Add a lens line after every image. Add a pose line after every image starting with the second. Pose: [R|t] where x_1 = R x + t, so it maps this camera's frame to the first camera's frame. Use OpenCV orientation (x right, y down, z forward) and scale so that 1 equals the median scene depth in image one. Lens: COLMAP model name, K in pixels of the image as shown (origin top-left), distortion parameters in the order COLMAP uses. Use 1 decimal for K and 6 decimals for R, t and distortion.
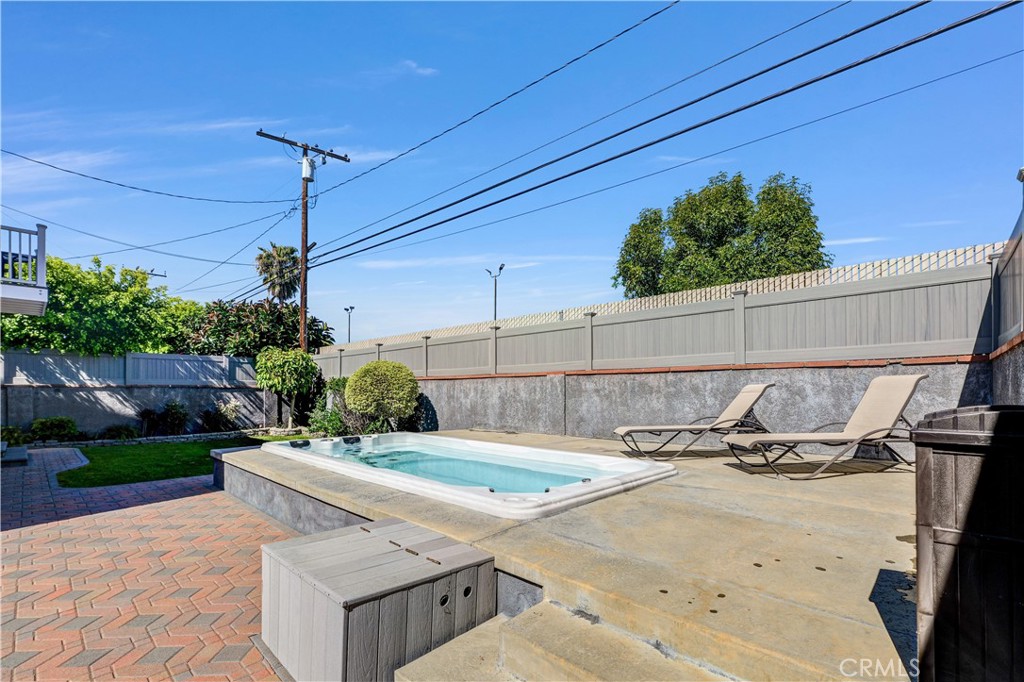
lens RADIAL K [[455.8, 0, 516.5], [0, 455.8, 391.4], [0, 0, 1]] dist [0.000671, -0.000082]
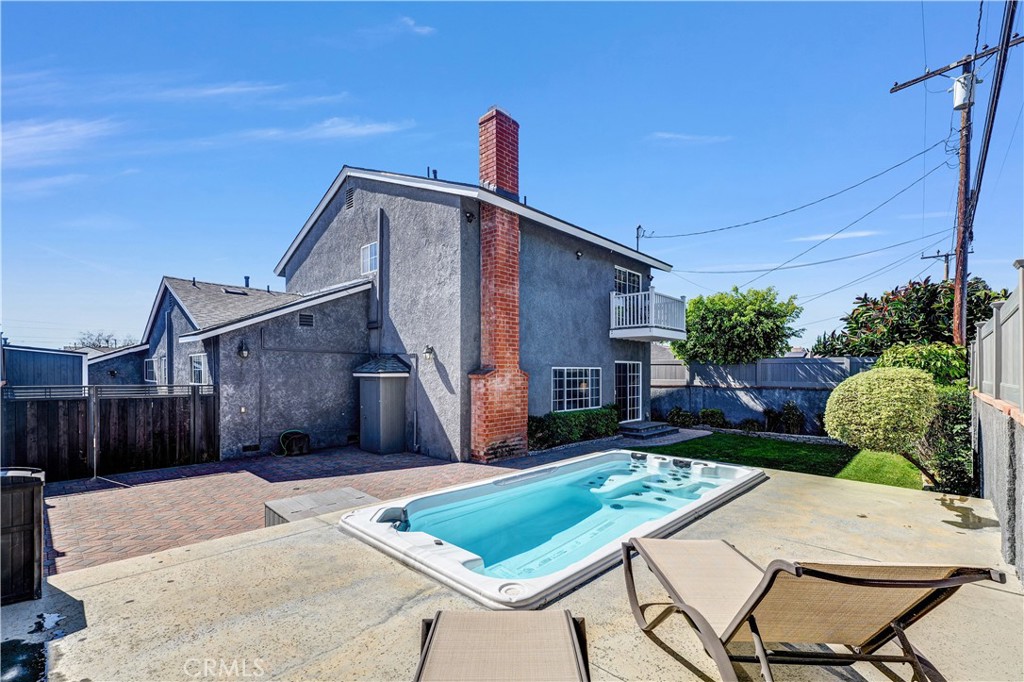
lens RADIAL K [[448.4, 0, 507.1], [0, 448.4, 371.3], [0, 0, 1]] dist [0.002518, 0.000162]
pose [[-0.020409, -0.000836, -0.999791, 0.307093], [-0.006042, 0.999981, -0.000713, -0.044345], [0.999773, 0.006026, -0.020414, 0.333748]]
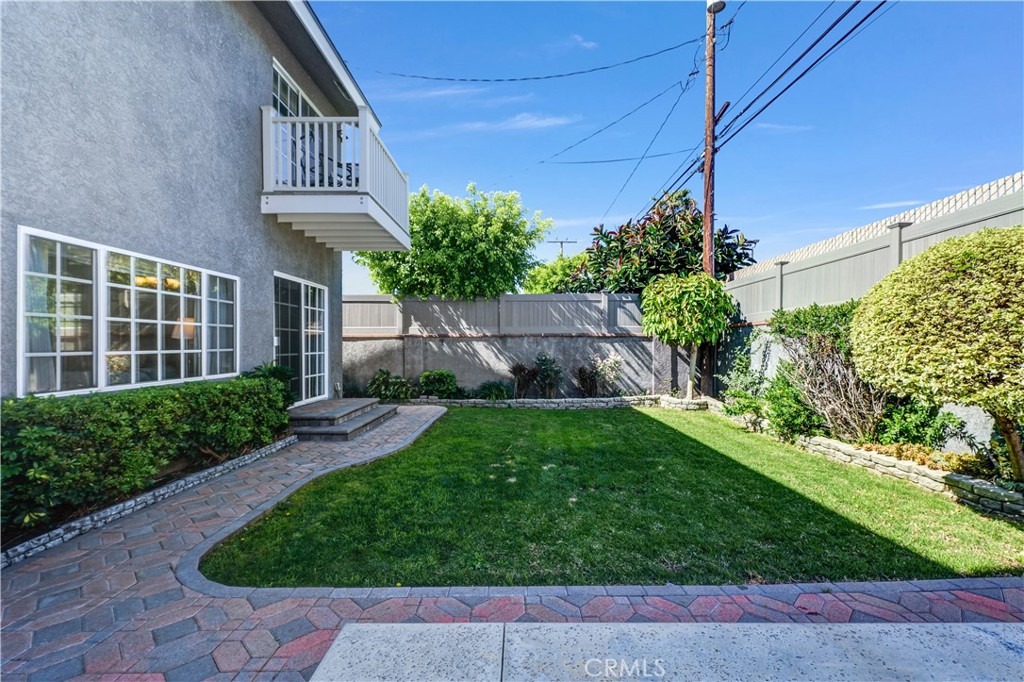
lens RADIAL K [[438.2, 0, 516.3], [0, 438.2, 345.1], [0, 0, 1]] dist [0.000606, 0.000029]
pose [[0.682206, -0.001955, -0.731157, -0.230646], [0.000437, 0.999997, -0.002267, 0.007234], [0.731160, 0.001227, 0.682205, 0.435092]]
